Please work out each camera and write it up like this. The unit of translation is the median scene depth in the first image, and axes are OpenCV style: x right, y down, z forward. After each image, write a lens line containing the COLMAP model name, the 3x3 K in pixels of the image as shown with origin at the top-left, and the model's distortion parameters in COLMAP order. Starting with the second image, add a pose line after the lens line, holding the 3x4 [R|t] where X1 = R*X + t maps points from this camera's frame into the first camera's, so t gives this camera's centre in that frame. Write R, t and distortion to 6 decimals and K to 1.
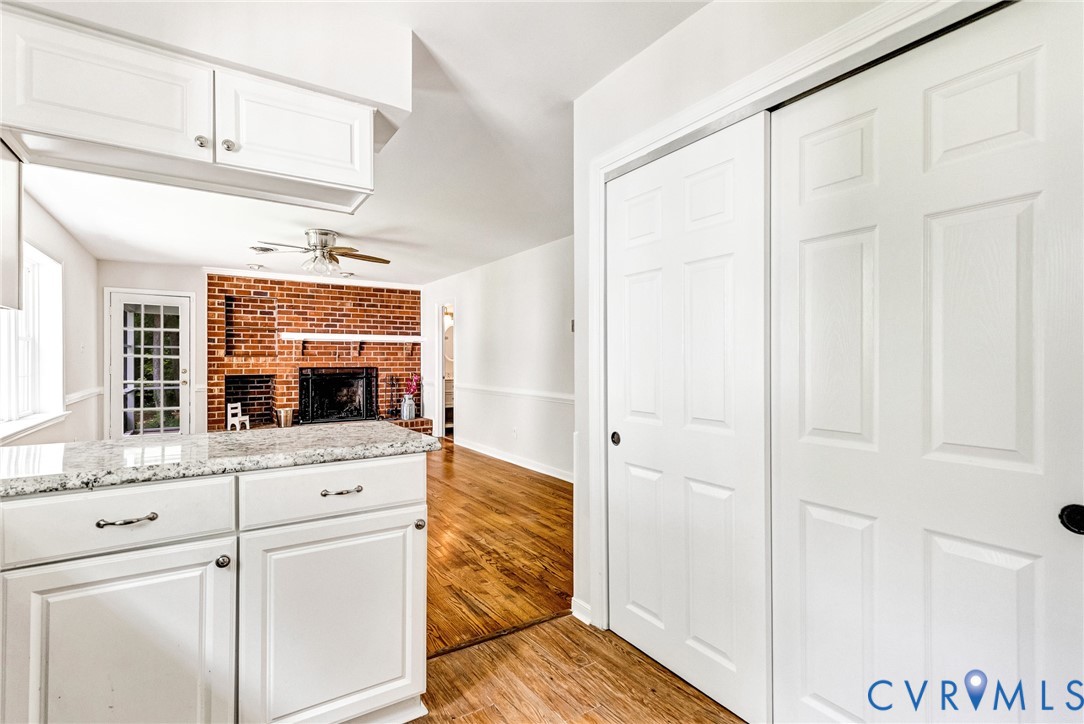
lens RADIAL K [[514.7, 0, 542.0], [0, 514.7, 362.0], [0, 0, 1]] dist [0.003360, 0.000041]
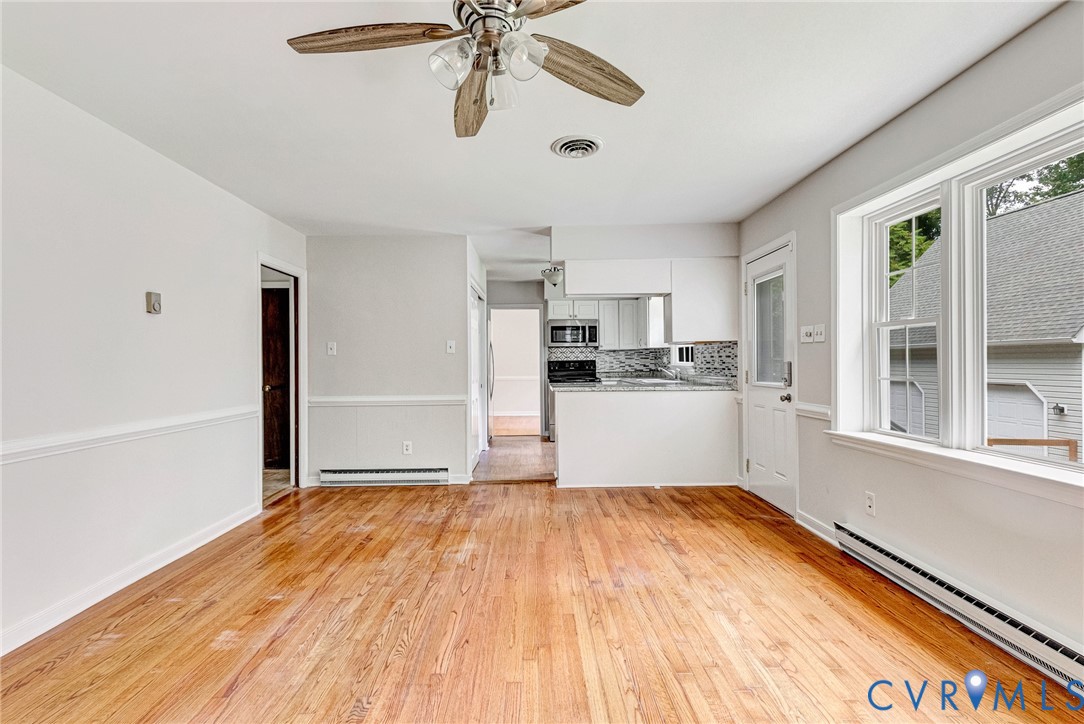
lens RADIAL K [[525.0, 0, 533.6], [0, 525.0, 361.0], [0, 0, 1]] dist [0.009420, -0.000356]
pose [[-0.836983, 0.012684, 0.547082, -0.409306], [0.013068, 0.999910, -0.003189, 0.002394], [-0.547073, 0.004480, -0.837073, 0.817955]]
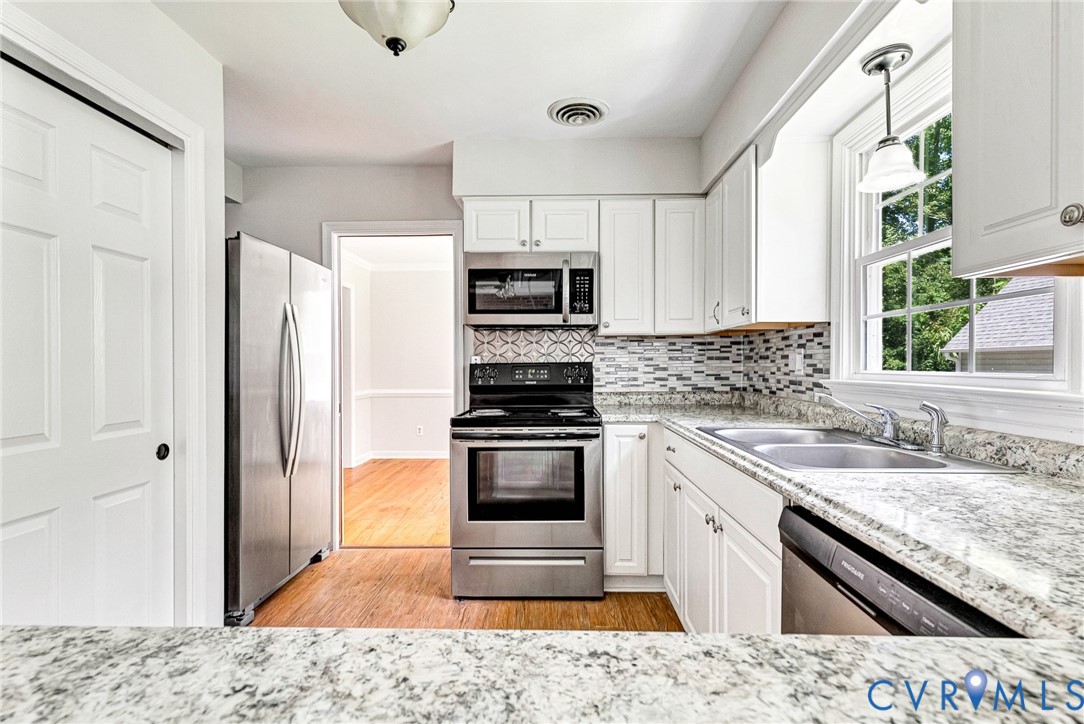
lens RADIAL K [[505.2, 0, 533.0], [0, 505.2, 367.3], [0, 0, 1]] dist [0.007967, -0.000028]
pose [[-0.829537, 0.003879, 0.558438, -0.122177], [0.009450, 0.999930, 0.007091, -0.000337], [-0.558372, 0.011159, -0.829516, 0.224718]]
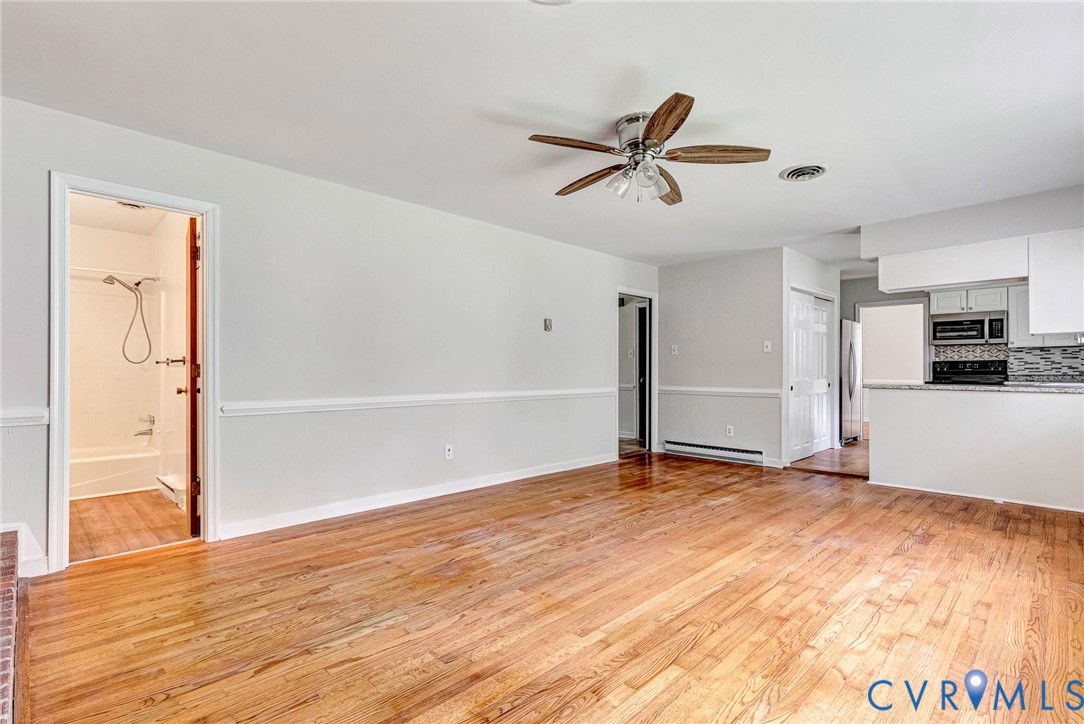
lens RADIAL K [[505.2, 0, 533.0], [0, 505.2, 367.3], [0, 0, 1]] dist [0.007967, -0.000028]
pose [[-0.181978, 0.008998, 0.983261, -0.617307], [0.001322, 0.999959, -0.008906, 0.017043], [-0.983302, -0.000320, -0.181983, 0.786322]]
